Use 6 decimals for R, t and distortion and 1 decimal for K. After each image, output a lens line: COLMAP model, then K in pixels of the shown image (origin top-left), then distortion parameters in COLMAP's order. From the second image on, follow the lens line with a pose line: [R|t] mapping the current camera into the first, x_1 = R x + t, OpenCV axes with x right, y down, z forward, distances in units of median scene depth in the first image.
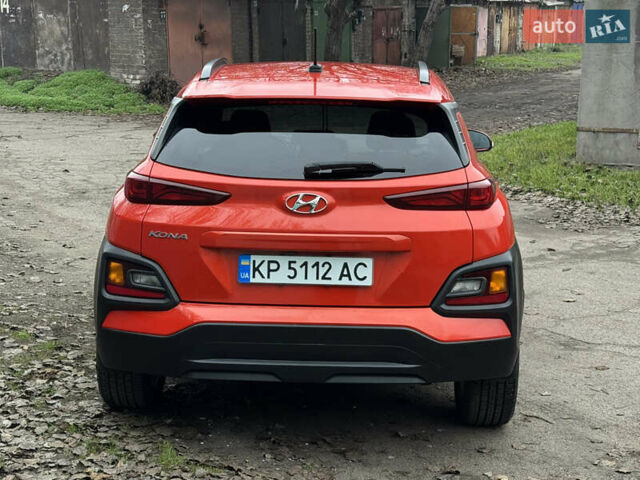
lens RADIAL K [[1069.8, 0, 320.0], [0, 1069.8, 240.0], [0, 0, 1]] dist [0.173275, -0.156362]
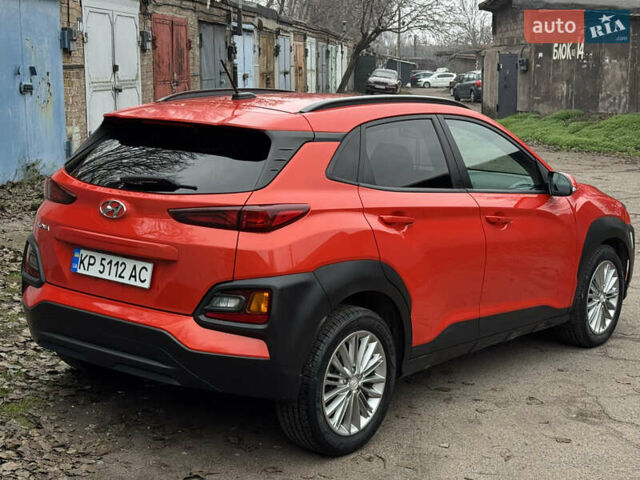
lens RADIAL K [[1040.0, 0, 320.0], [0, 1040.0, 240.0], [0, 0, 1]] dist [0.145932, -0.042710]
pose [[0.801603, 0.104746, -0.588609, 0.817161], [-0.126889, 0.991910, 0.003711, -0.033297], [0.584236, 0.071713, 0.808409, 0.227583]]
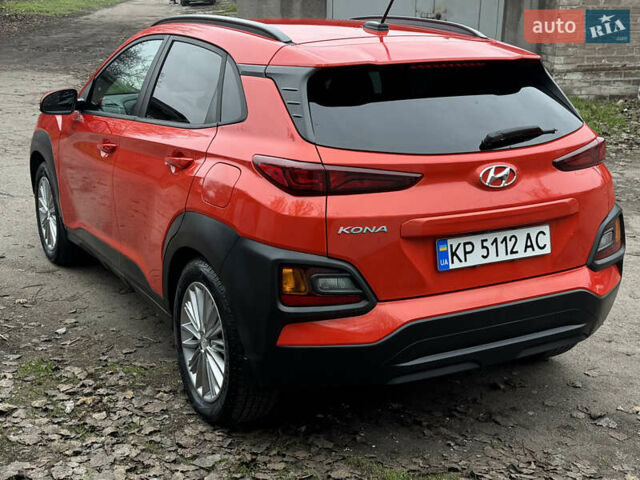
lens RADIAL K [[852.6, 0, 320.0], [0, 852.6, 240.0], [0, 0, 1]] dist [0.238508, -0.012873]
pose [[0.852440, -0.142214, 0.503112, -0.526402], [0.092088, 0.988091, 0.123274, -0.085754], [-0.514651, -0.058753, 0.855384, 0.430054]]
